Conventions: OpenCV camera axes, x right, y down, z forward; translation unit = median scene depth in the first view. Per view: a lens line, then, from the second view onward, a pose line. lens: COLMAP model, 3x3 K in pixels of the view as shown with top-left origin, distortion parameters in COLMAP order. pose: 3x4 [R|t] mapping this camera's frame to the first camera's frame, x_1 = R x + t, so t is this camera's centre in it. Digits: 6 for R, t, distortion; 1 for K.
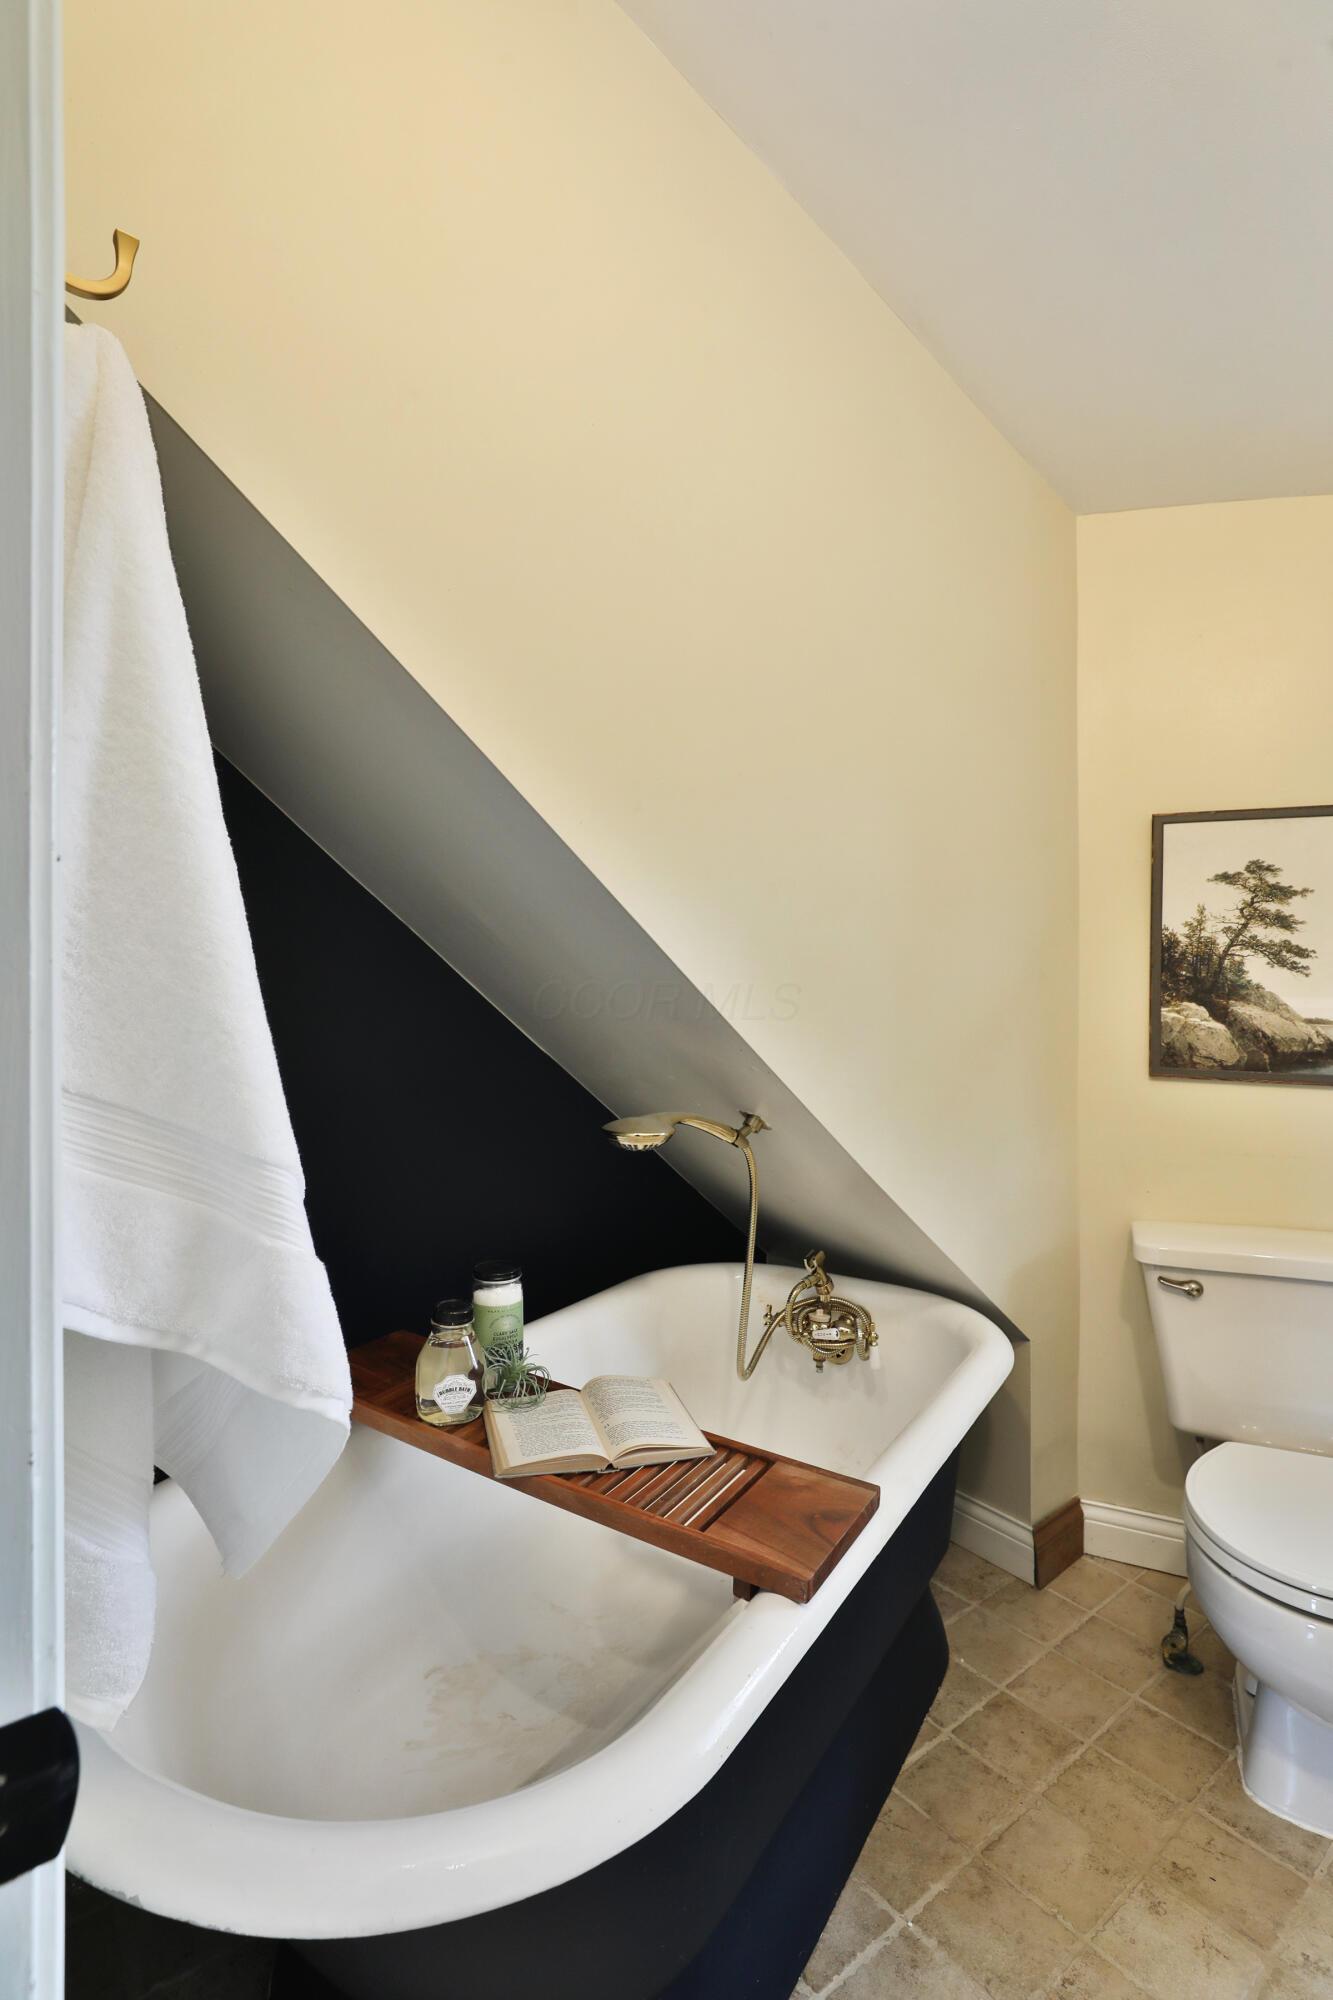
lens RADIAL K [[941.5, 0, 669.9], [0, 941.5, 989.4], [0, 0, 1]] dist [-0.037051, 0.010676]
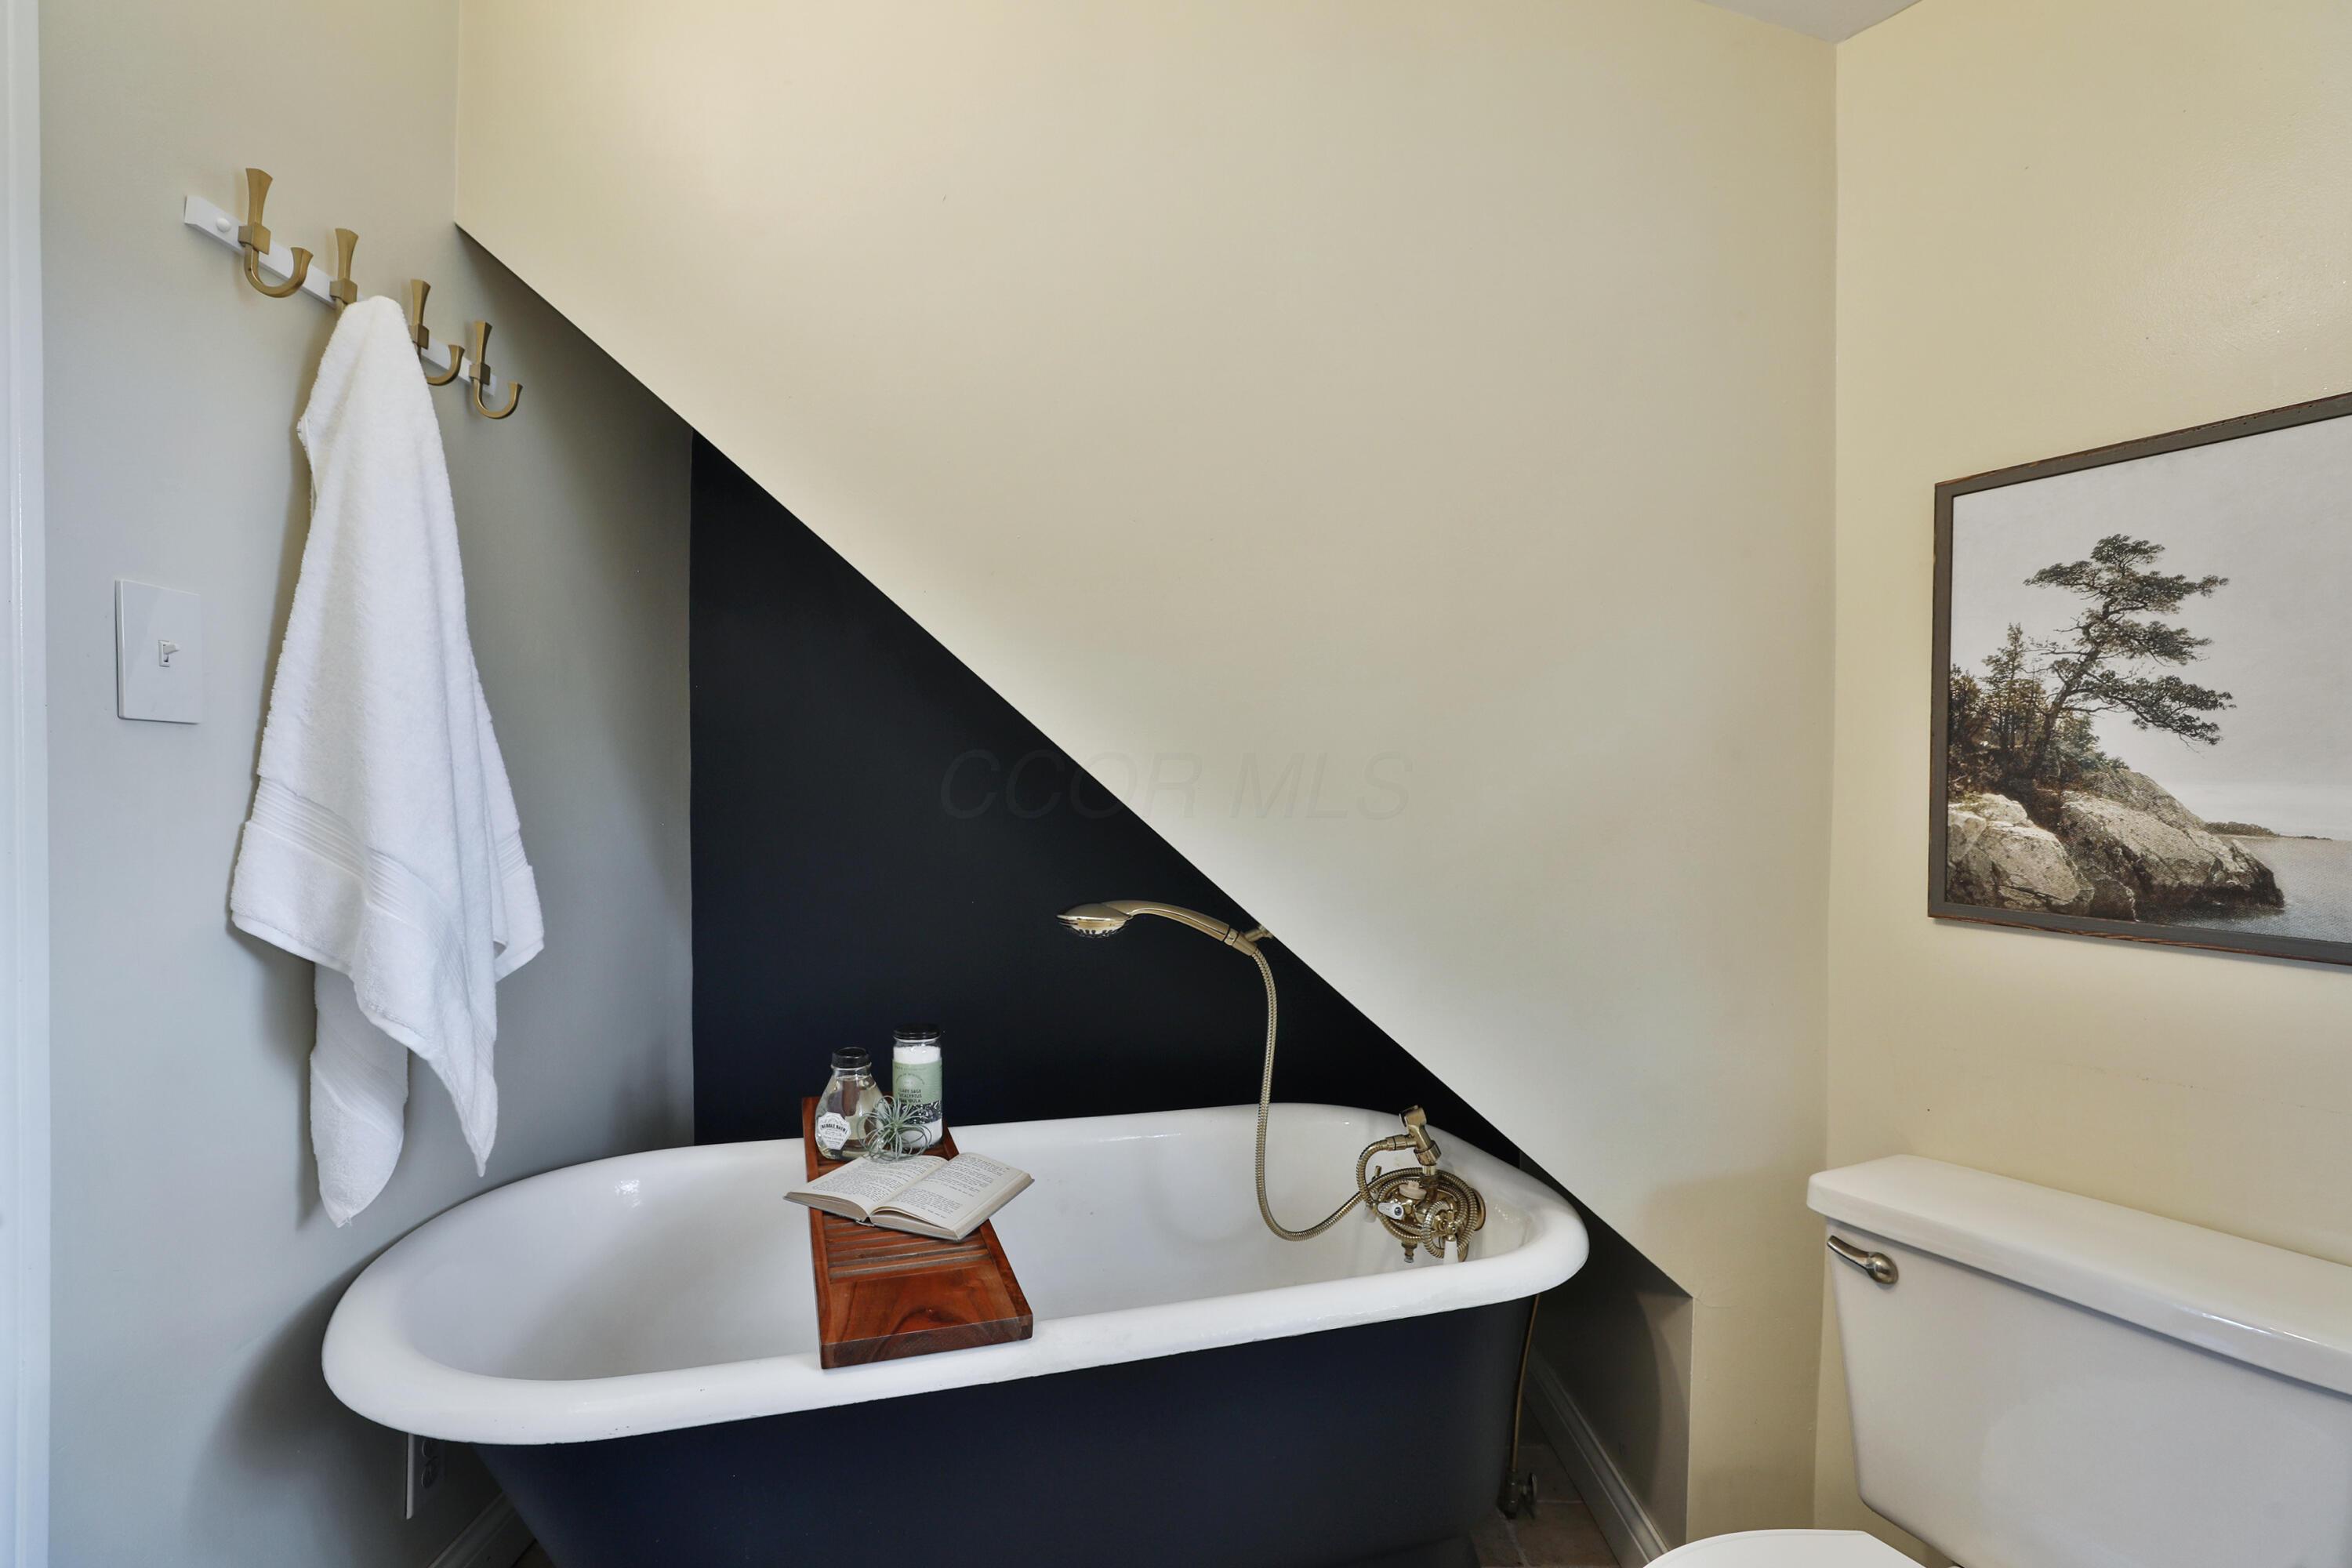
lens RADIAL K [[1086.7, 0, 1175.0], [0, 1086.7, 775.8], [0, 0, 1]] dist [-0.030702, 0.006064]
pose [[0.793136, 0.002514, -0.609040, 0.578013], [-0.021599, 0.999479, -0.024001, 0.031021], [0.608662, 0.032190, 0.792776, 0.161727]]
